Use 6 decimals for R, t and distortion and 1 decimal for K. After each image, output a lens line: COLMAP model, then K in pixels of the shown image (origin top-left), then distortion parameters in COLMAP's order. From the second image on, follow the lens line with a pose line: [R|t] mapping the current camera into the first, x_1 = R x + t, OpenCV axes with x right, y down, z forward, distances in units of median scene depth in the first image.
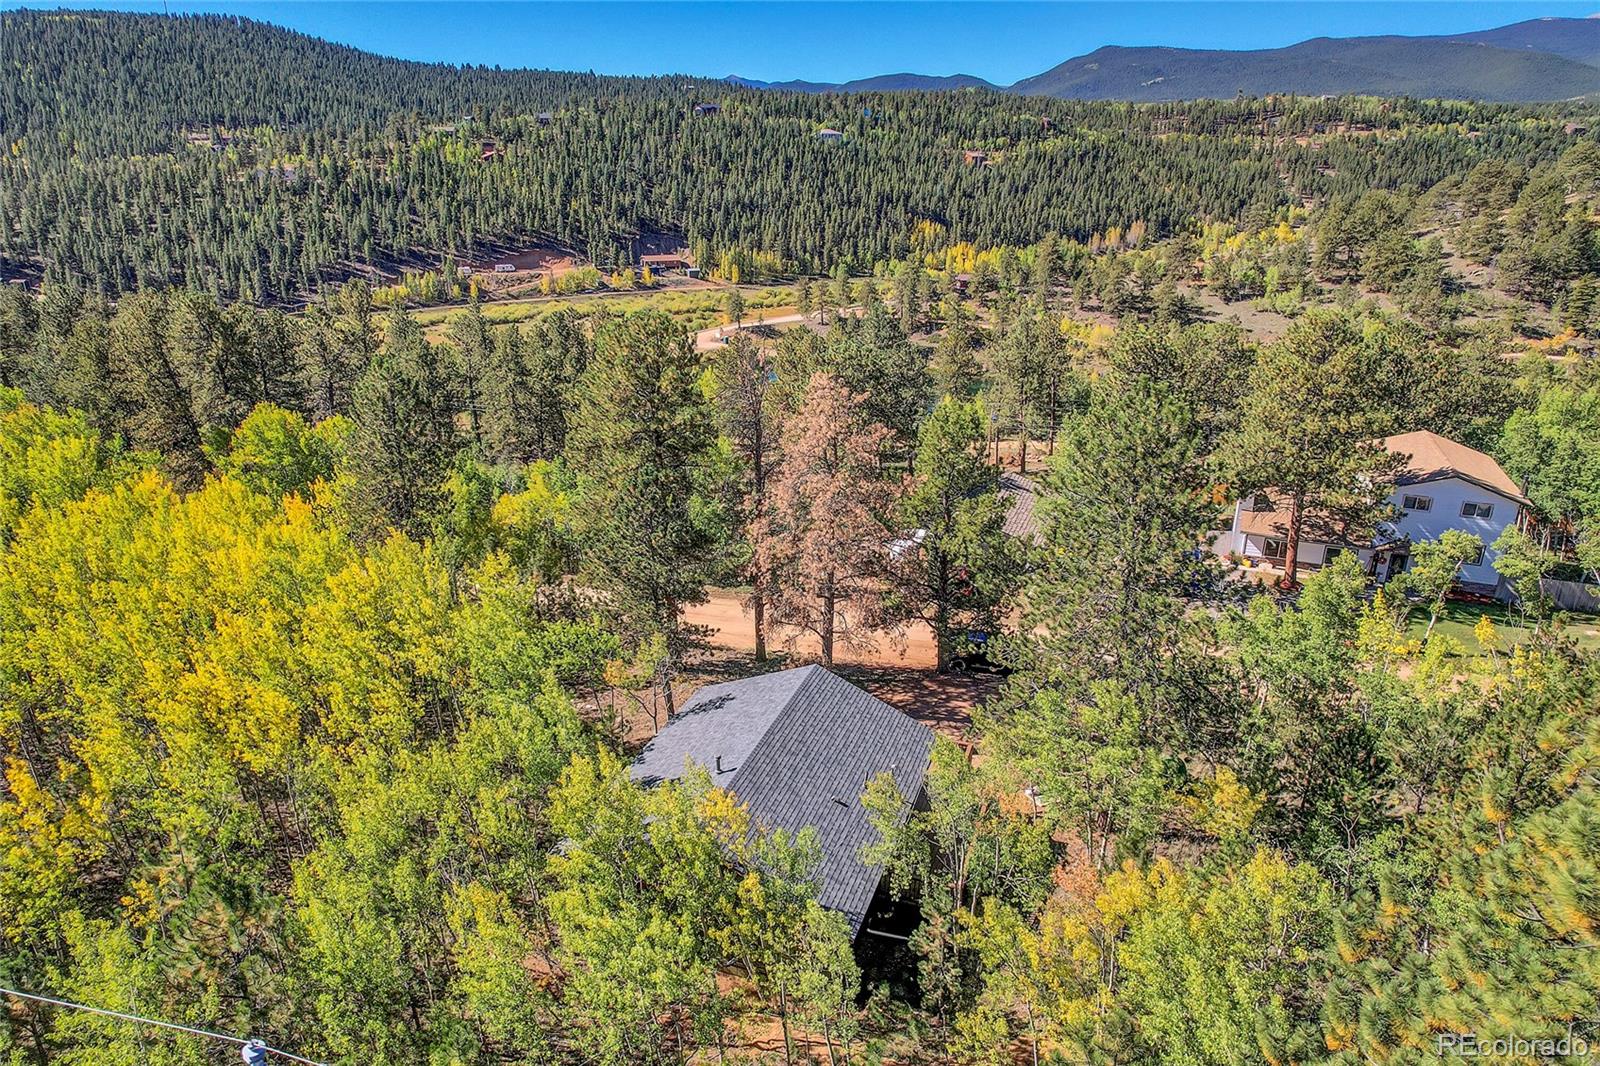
lens RADIAL K [[1028.0, 0, 802.7], [0, 1028.0, 530.7], [0, 0, 1]] dist [-0.071966, 0.070225]
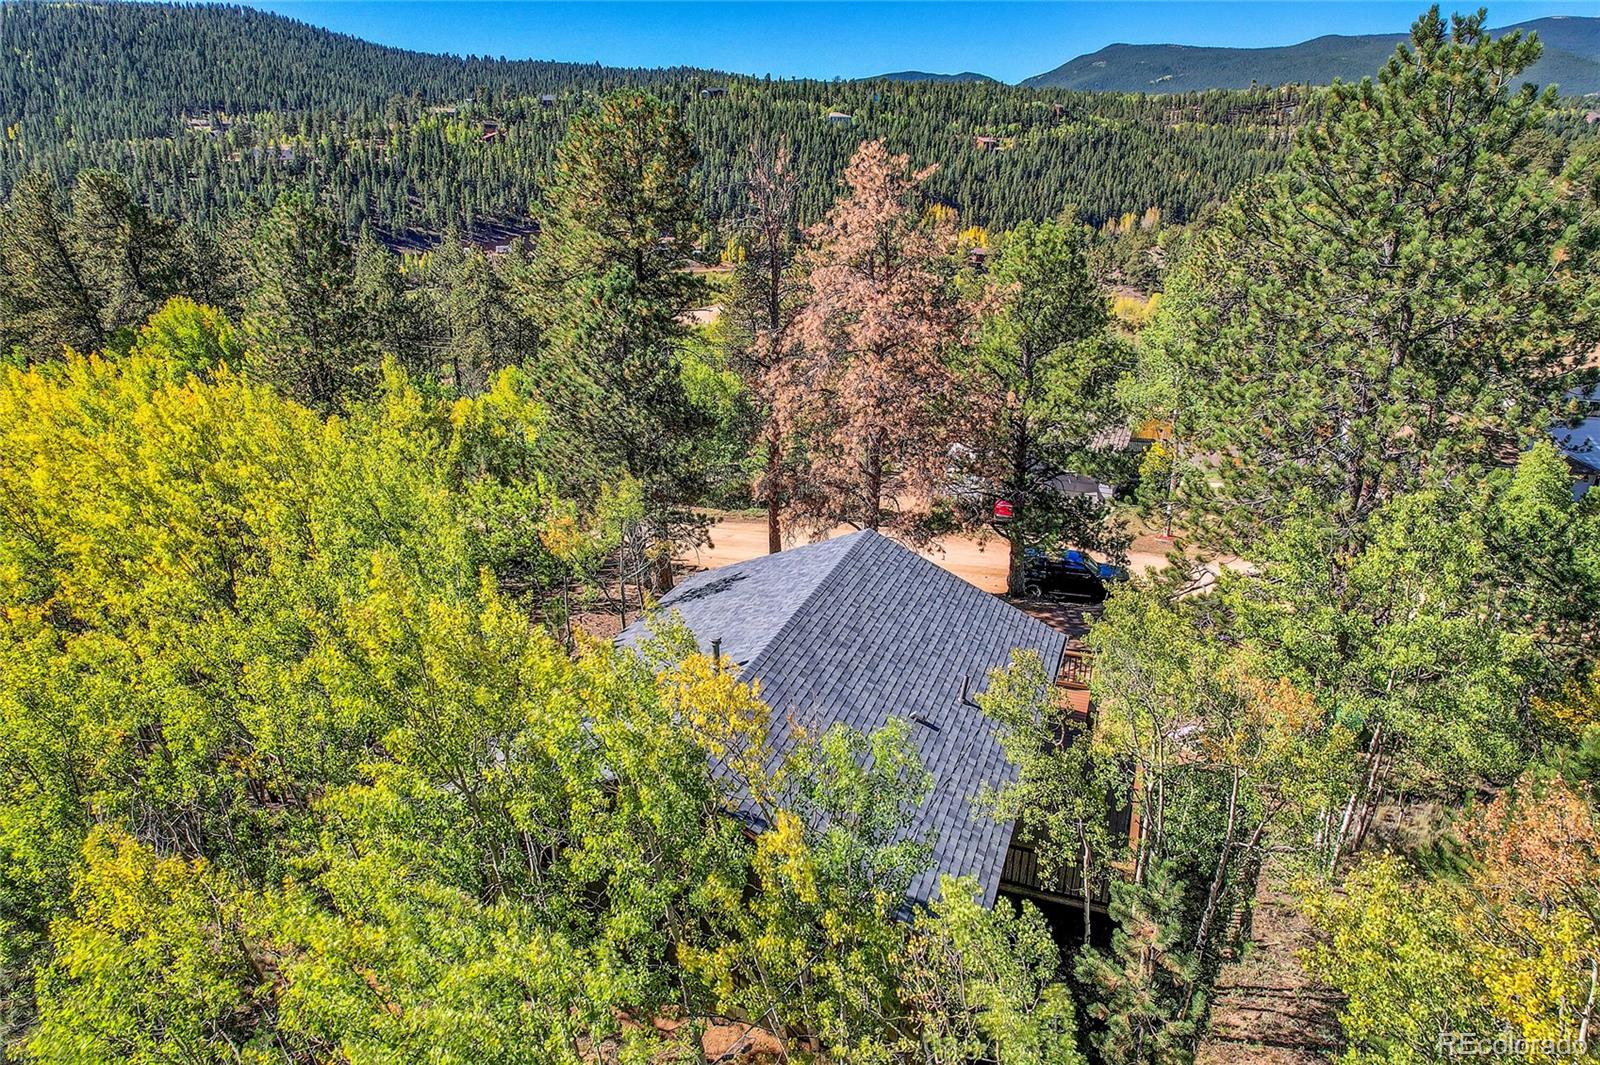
lens RADIAL K [[1028.0, 0, 803.2], [0, 1028.0, 526.7], [0, 0, 1]] dist [-0.071966, 0.070225]
pose [[0.999983, 0.002809, -0.005051, -0.001961], [-0.002828, 0.999989, -0.003613, 0.010220], [0.005041, 0.003628, 0.999981, 0.027166]]
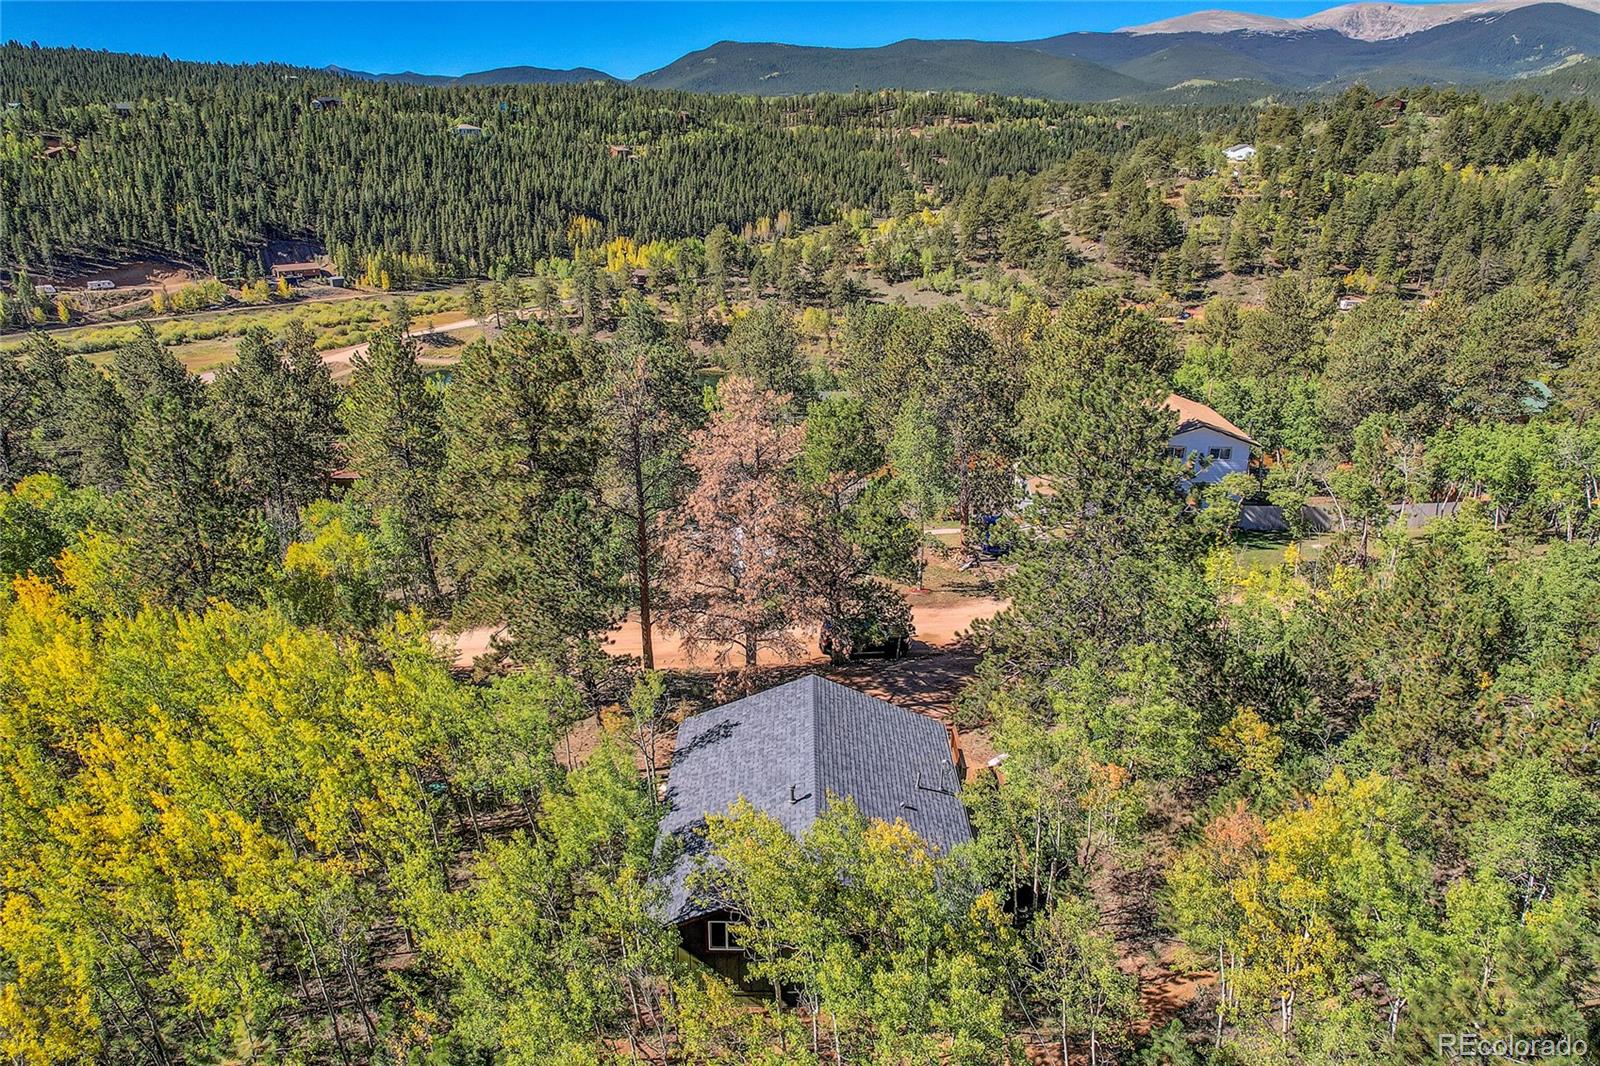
lens RADIAL K [[1028.0, 0, 802.4], [0, 1028.0, 530.8], [0, 0, 1]] dist [-0.071966, 0.070225]
pose [[0.943063, -0.118655, 0.310731, -0.021950], [0.116951, 0.992843, 0.024179, -0.002365], [-0.311376, 0.013538, 0.950190, 0.005661]]
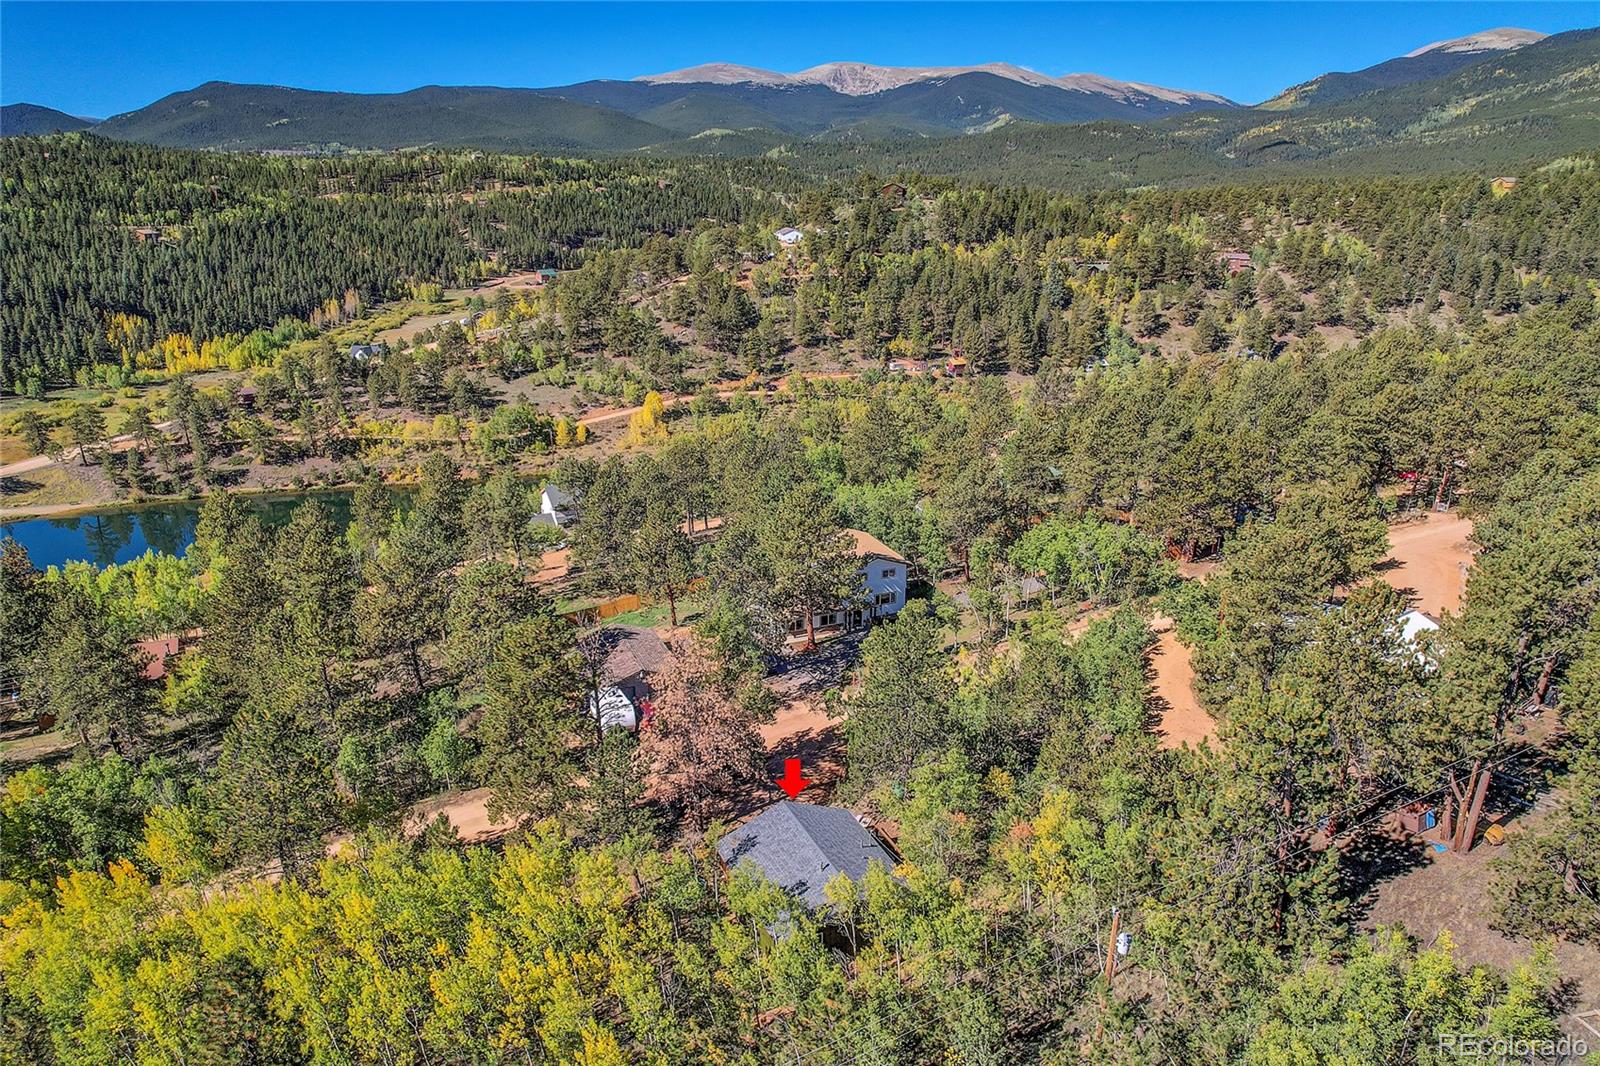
lens RADIAL K [[1028.0, 0, 804.8], [0, 1028.0, 532.4], [0, 0, 1]] dist [-0.071966, 0.070225]
pose [[0.720910, -0.227412, 0.654654, -0.078610], [0.246915, 0.966923, 0.063981, -0.032729], [-0.647550, 0.115519, 0.753216, -0.032276]]
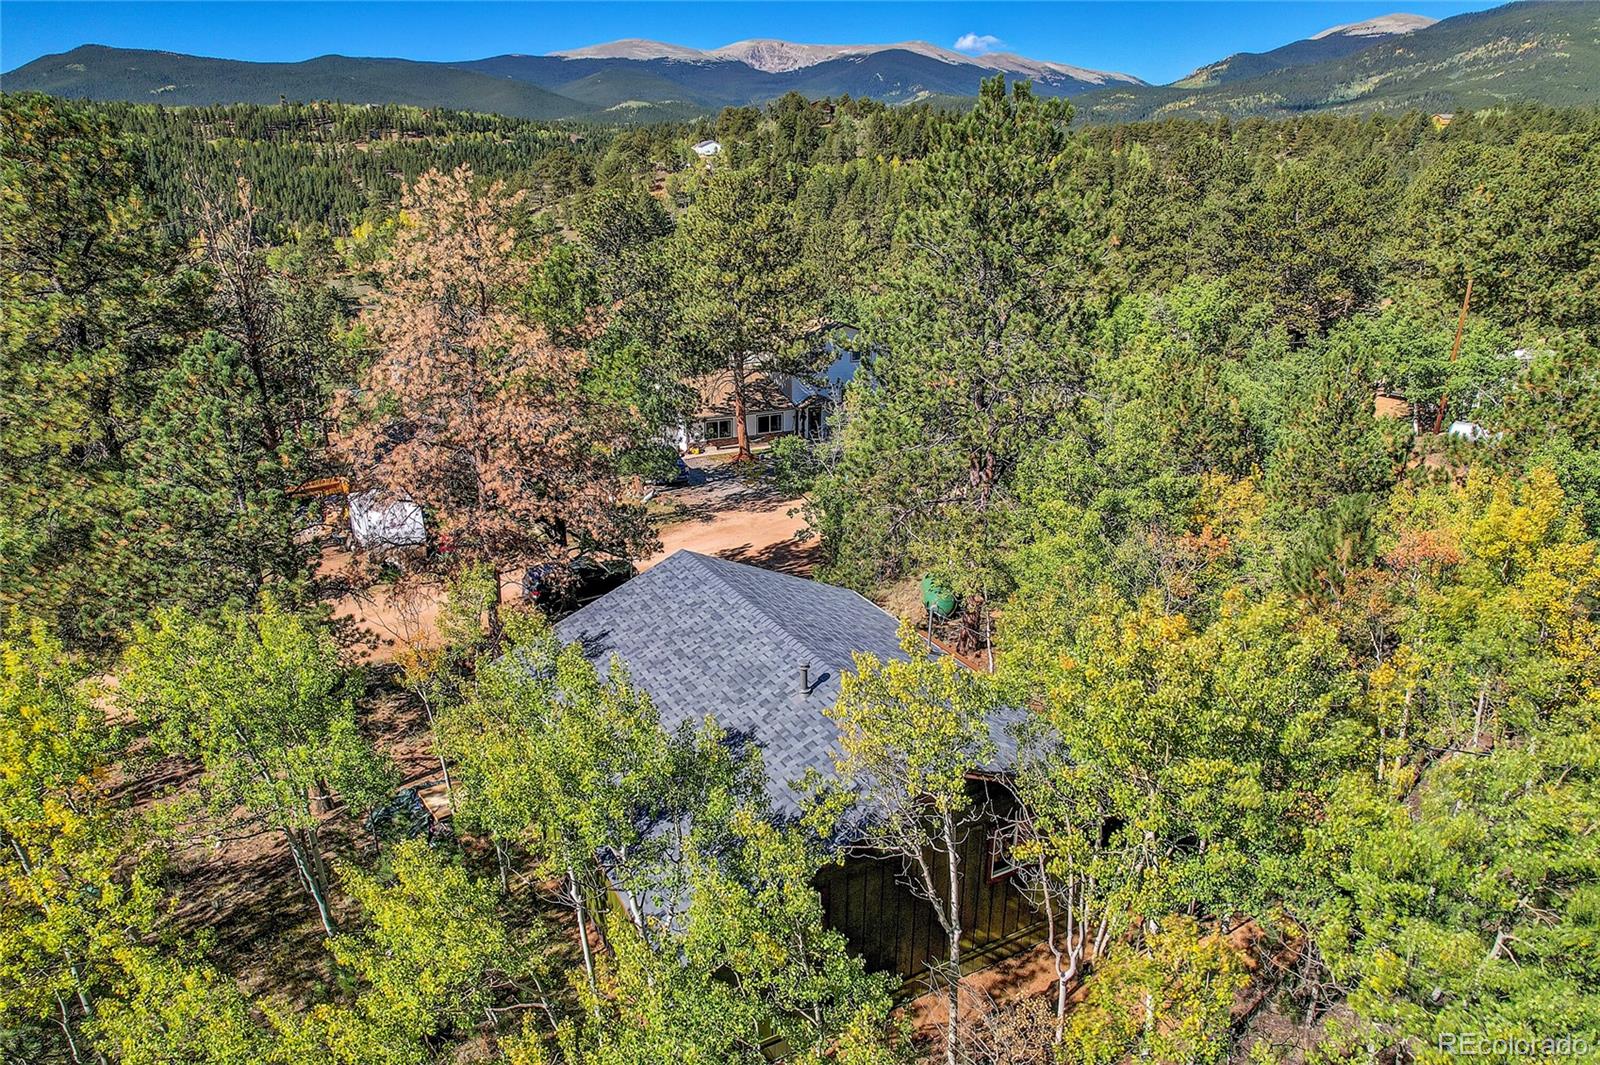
lens RADIAL K [[1028.0, 0, 803.5], [0, 1028.0, 531.2], [0, 0, 1]] dist [-0.071966, 0.070225]
pose [[0.668662, -0.252434, 0.699406, -0.030458], [0.262267, 0.960225, 0.095832, 0.005906], [-0.695778, 0.119352, 0.708271, 0.036809]]
